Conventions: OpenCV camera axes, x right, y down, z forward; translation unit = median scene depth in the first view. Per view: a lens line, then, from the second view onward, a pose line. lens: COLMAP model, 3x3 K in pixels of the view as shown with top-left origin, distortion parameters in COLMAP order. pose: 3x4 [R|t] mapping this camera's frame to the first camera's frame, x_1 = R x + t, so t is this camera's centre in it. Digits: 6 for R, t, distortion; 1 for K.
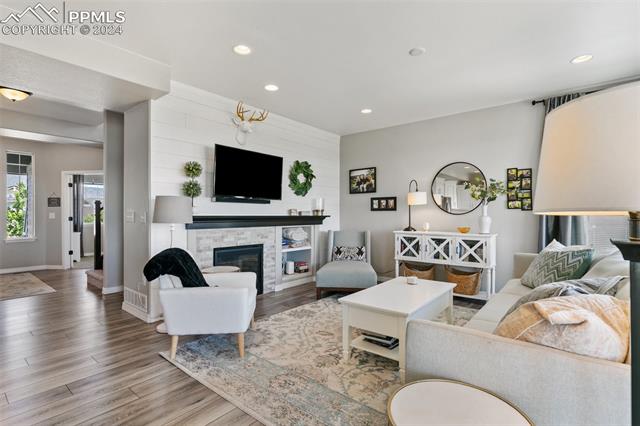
lens RADIAL K [[311.8, 0, 323.0], [0, 311.8, 212.8], [0, 0, 1]] dist [0.001902, -0.004845]
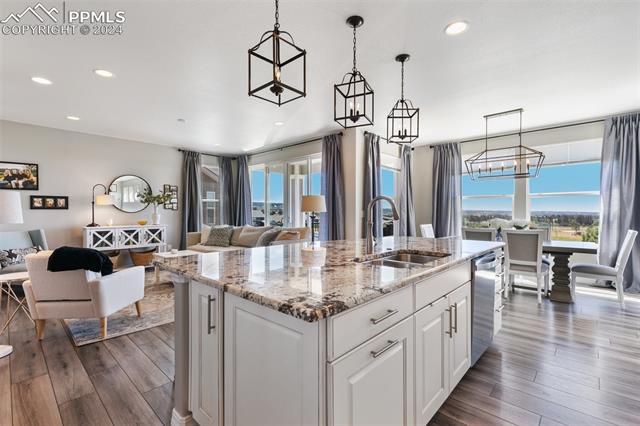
lens RADIAL K [[287.6, 0, 319.4], [0, 287.6, 212.5], [0, 0, 1]] dist [0.012466, -0.001666]
pose [[0.064846, -0.003796, 0.997888, -0.830254], [-0.001209, 0.999992, 0.003882, -0.001277], [-0.997895, -0.001458, 0.064841, 0.075941]]
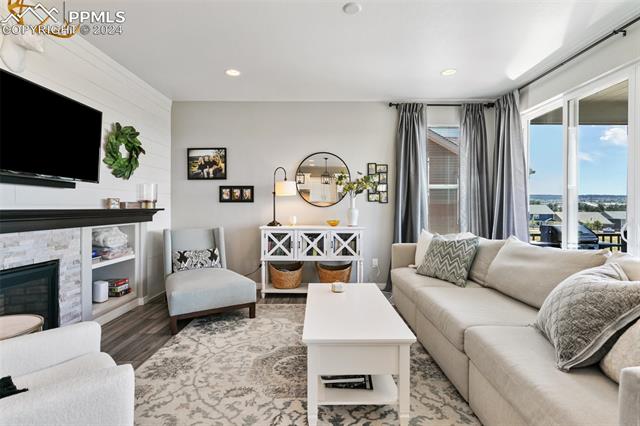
lens RADIAL K [[311.8, 0, 322.7], [0, 311.8, 207.6], [0, 0, 1]] dist [0.001902, -0.004845]
pose [[0.775969, -0.001715, 0.630769, -0.177492], [-0.003279, 0.999972, 0.006753, 0.000838], [-0.630763, -0.007308, 0.775941, 0.264528]]
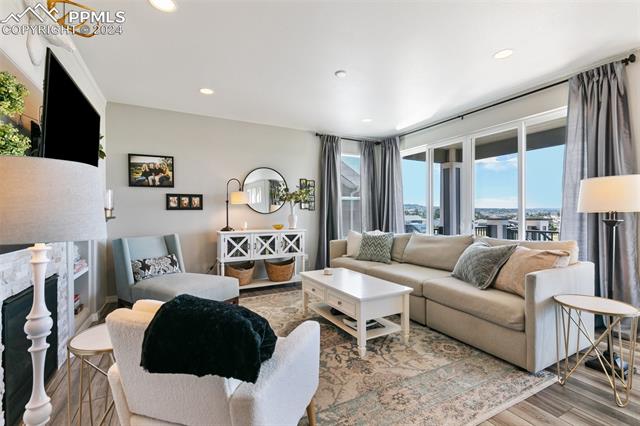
lens RADIAL K [[287.6, 0, 322.9], [0, 287.6, 212.7], [0, 0, 1]] dist [0.012466, -0.001666]
pose [[0.386619, -0.003155, 0.922234, -0.465878], [0.001685, 0.999995, 0.002714, -0.000812], [-0.922238, 0.000505, 0.386623, 0.415440]]
